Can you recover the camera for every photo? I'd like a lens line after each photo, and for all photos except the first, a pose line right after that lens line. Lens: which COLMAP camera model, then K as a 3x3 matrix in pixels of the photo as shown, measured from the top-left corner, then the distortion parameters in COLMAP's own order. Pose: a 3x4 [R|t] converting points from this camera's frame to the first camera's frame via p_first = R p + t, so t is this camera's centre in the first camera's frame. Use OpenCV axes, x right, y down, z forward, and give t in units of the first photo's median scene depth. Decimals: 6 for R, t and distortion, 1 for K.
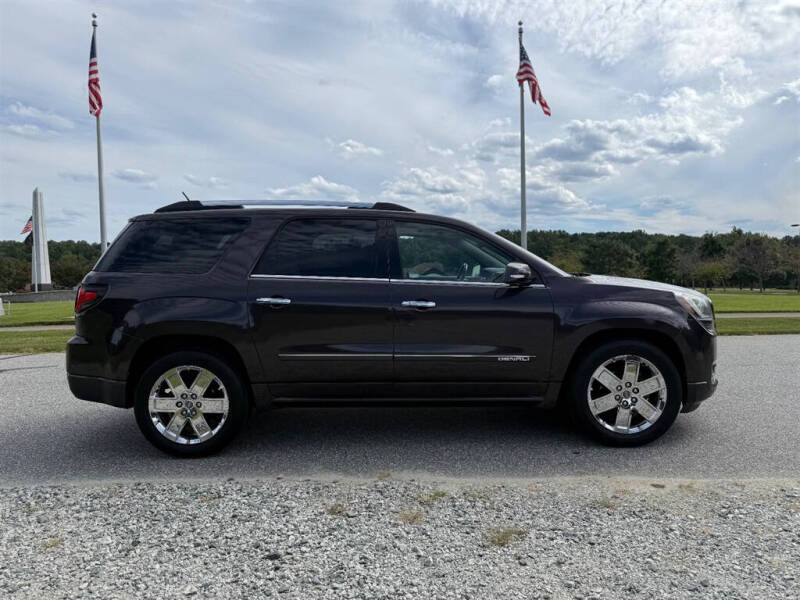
lens RADIAL K [[566.3, 0, 401.6], [0, 566.3, 308.2], [0, 0, 1]] dist [0.051083, -0.066845]
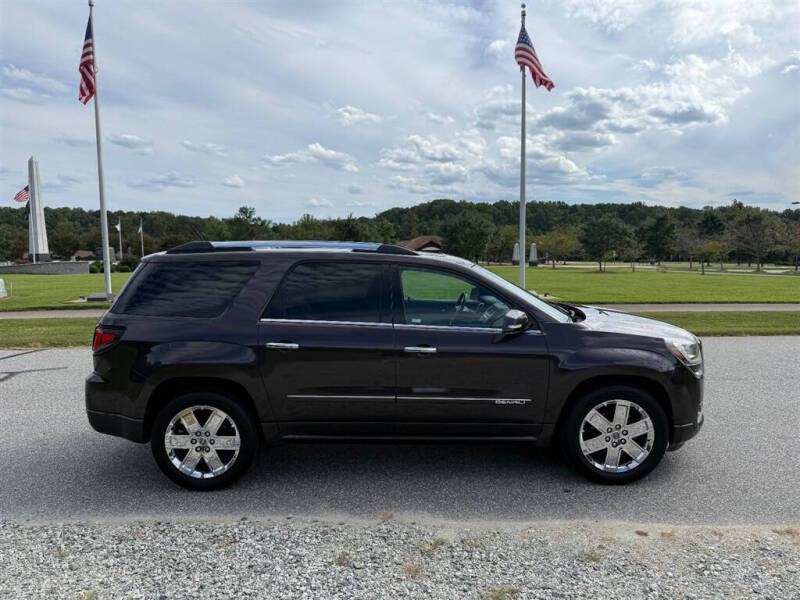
lens RADIAL K [[564.6, 0, 398.8], [0, 564.6, 310.9], [0, 0, 1]] dist [0.059158, -0.075700]
pose [[0.999948, 0.010180, 0.000080, -0.011684], [-0.010168, 0.998269, 0.057933, -0.138502], [0.000510, -0.057930, 0.998320, -0.042113]]
